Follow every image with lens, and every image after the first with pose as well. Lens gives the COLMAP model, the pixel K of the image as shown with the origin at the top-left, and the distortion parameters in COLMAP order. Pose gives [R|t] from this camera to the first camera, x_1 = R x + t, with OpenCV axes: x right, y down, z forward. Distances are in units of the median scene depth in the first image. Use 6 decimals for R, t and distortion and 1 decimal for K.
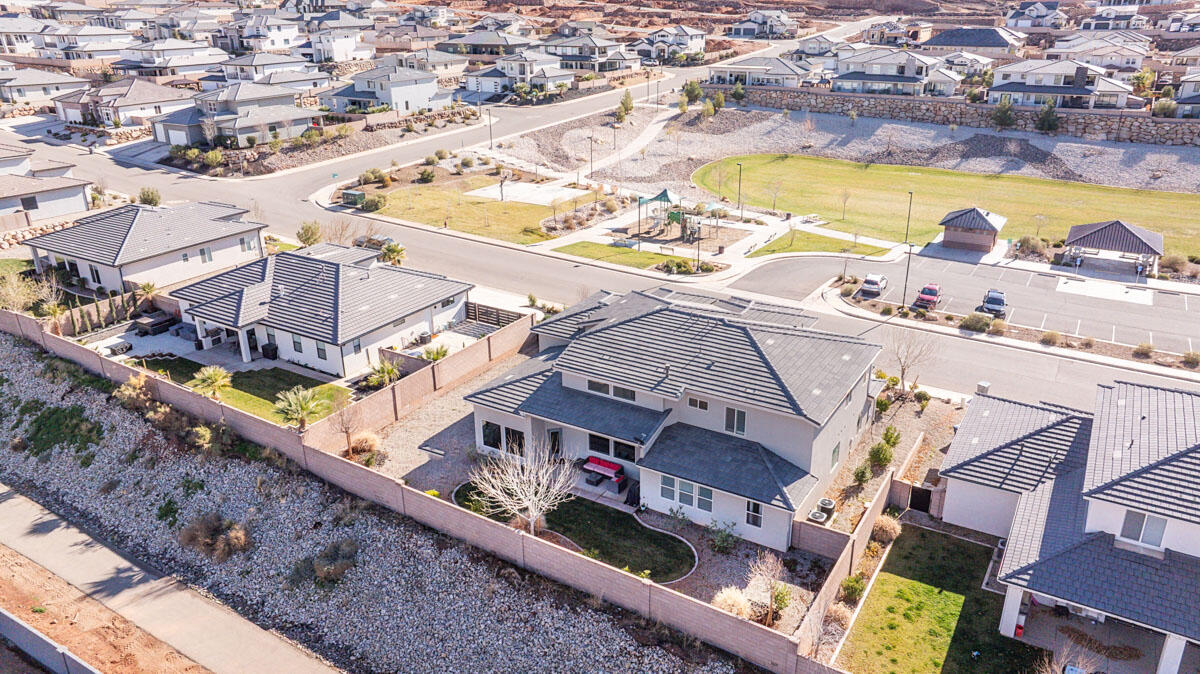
lens RADIAL K [[838.0, 0, 606.9], [0, 838.0, 332.6], [0, 0, 1]] dist [-0.044946, 0.043390]
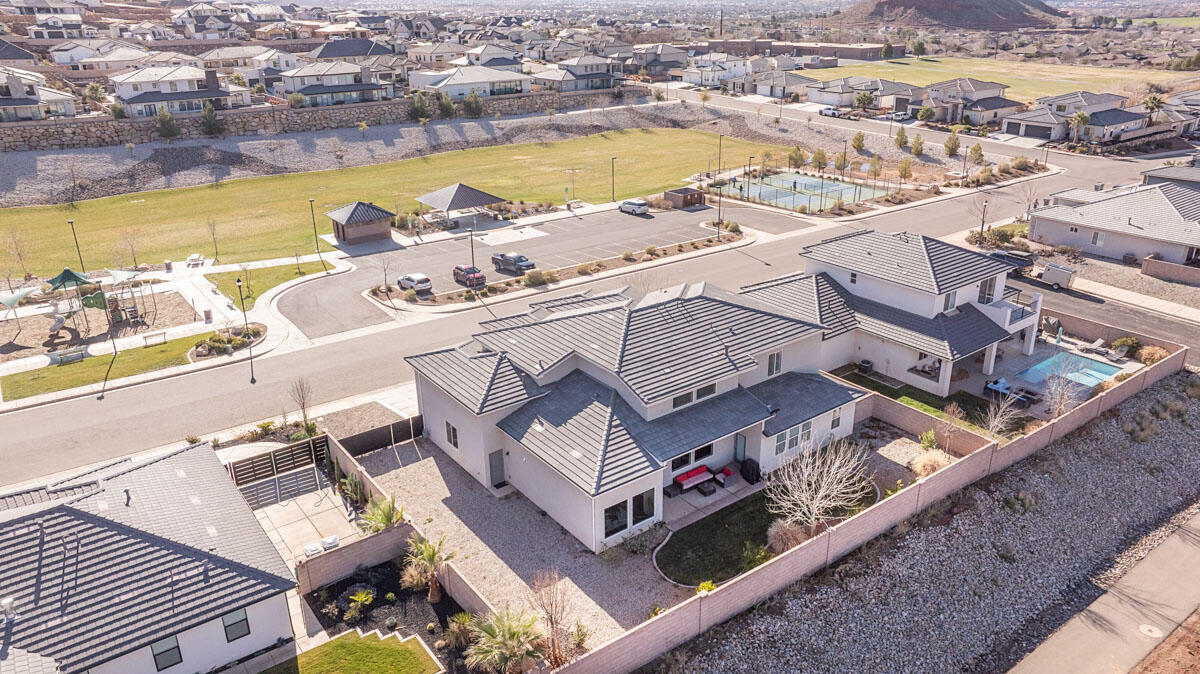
lens RADIAL K [[838.0, 0, 606.9], [0, 838.0, 332.6], [0, 0, 1]] dist [-0.044946, 0.043390]
pose [[0.368573, -0.340801, 0.864875, -0.271775], [0.350400, 0.912682, 0.210313, -0.076067], [-0.861031, 0.225536, 0.455807, 0.203490]]
